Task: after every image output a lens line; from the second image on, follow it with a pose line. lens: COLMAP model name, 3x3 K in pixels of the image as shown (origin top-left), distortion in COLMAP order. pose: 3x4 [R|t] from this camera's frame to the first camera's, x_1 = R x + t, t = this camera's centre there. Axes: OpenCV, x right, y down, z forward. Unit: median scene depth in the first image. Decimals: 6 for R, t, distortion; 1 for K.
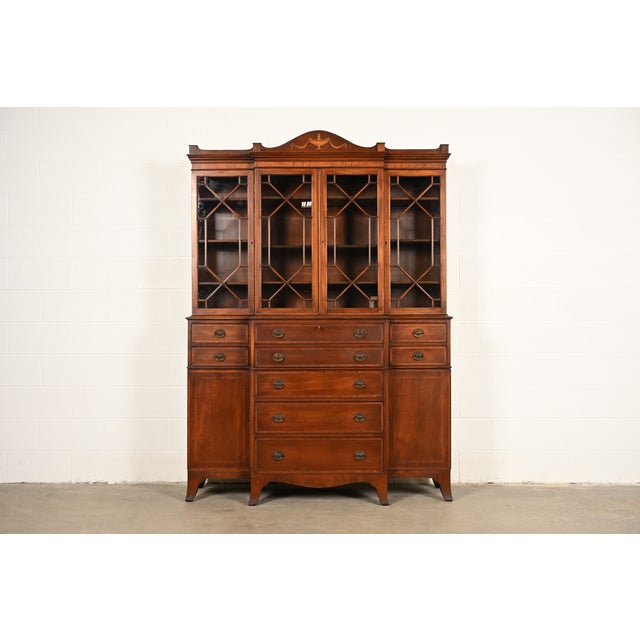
lens RADIAL K [[683.0, 0, 320.0], [0, 683.0, 320.0], [0, 0, 1]] dist [0.007576, 0.008801]
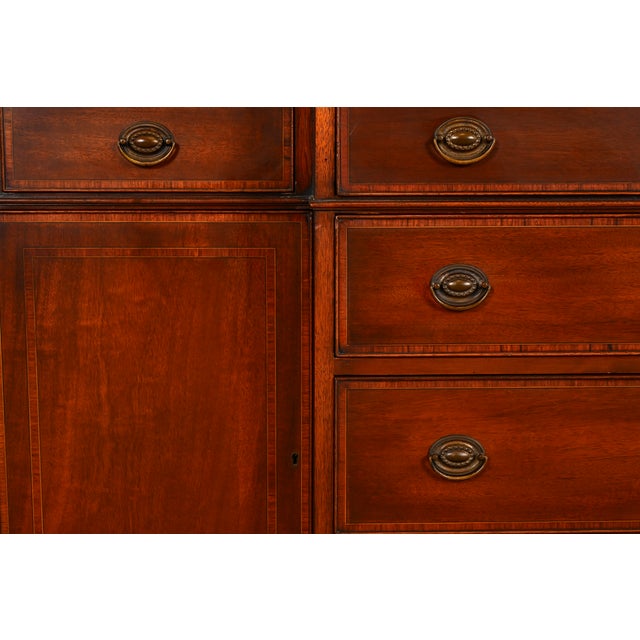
lens RADIAL K [[1023.9, 0, 320.0], [0, 1023.9, 320.0], [0, 0, 1]] dist [-0.008628, 0.080632]
pose [[0.999640, -0.001992, 0.026738, -0.105044], [-0.001850, 0.989735, 0.142906, 0.061377], [-0.026748, -0.142904, 0.989375, 0.699852]]
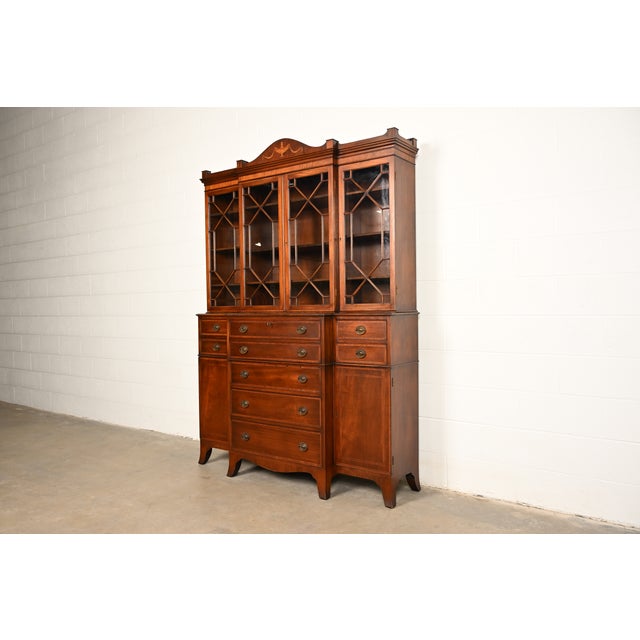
lens RADIAL K [[536.8, 0, 320.0], [0, 536.8, 320.0], [0, 0, 1]] dist [0.002899, 0.001722]
pose [[0.818076, 0.006115, -0.575078, 0.535338], [0.013620, 0.999457, 0.030004, -0.019064], [0.574949, -0.032378, 0.817548, 0.342498]]
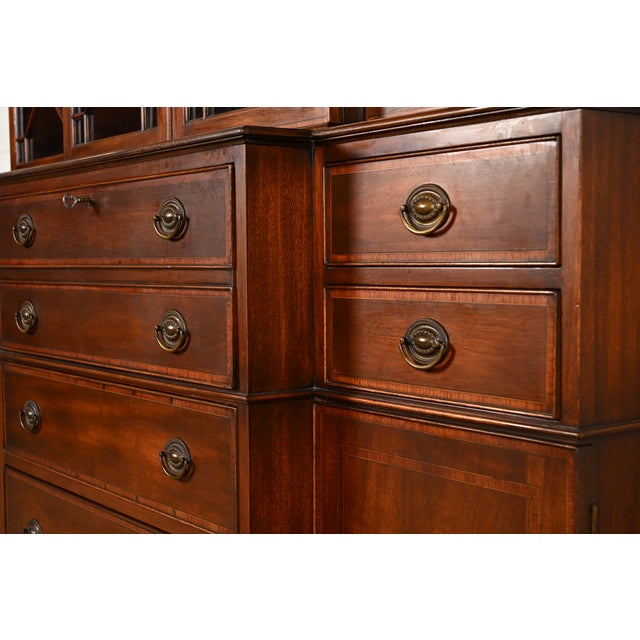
lens RADIAL K [[1023.9, 0, 320.0], [0, 1023.9, 320.0], [0, 0, 1]] dist [-0.008628, 0.080632]
pose [[0.608258, 0.045334, -0.792444, 0.330264], [0.009573, 0.997876, 0.064434, 0.029422], [0.793682, -0.046779, 0.606532, 0.822096]]
